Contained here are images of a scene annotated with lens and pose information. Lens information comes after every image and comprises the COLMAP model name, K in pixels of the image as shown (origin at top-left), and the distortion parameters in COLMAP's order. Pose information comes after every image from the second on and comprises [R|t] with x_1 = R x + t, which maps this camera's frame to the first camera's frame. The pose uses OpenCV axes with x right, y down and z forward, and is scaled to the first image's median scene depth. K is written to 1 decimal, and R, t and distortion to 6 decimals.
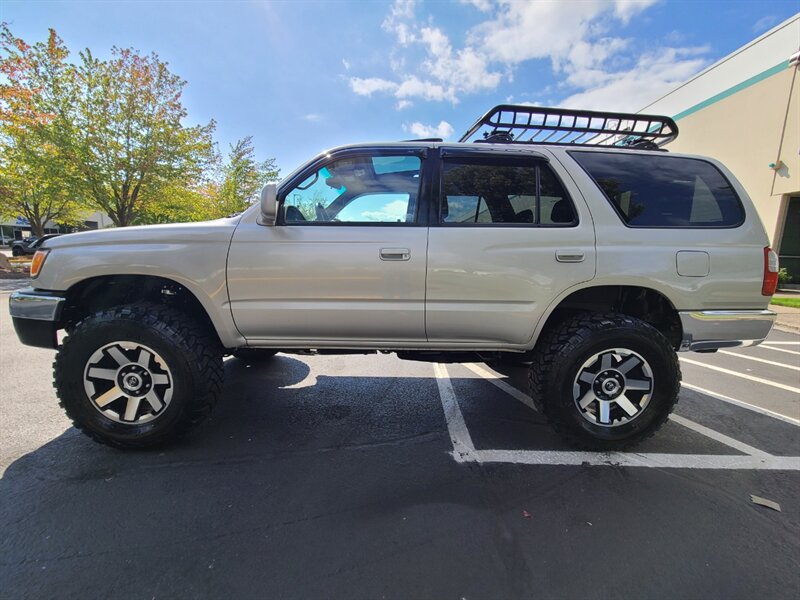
lens RADIAL K [[327.2, 0, 400.7], [0, 327.2, 296.8], [0, 0, 1]] dist [-0.001061, 0.000252]
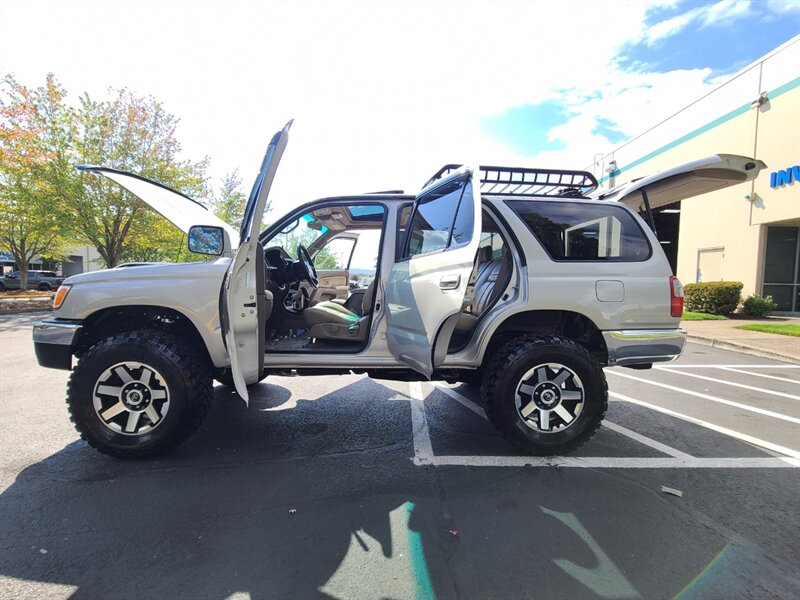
lens RADIAL K [[341.9, 0, 403.2], [0, 341.9, 301.7], [0, 0, 1]] dist [-0.000695, -0.000267]
pose [[0.999812, -0.011660, 0.015475, 0.106615], [0.012899, 0.996505, -0.082526, 0.028677], [-0.014459, 0.082710, 0.996469, -0.223515]]
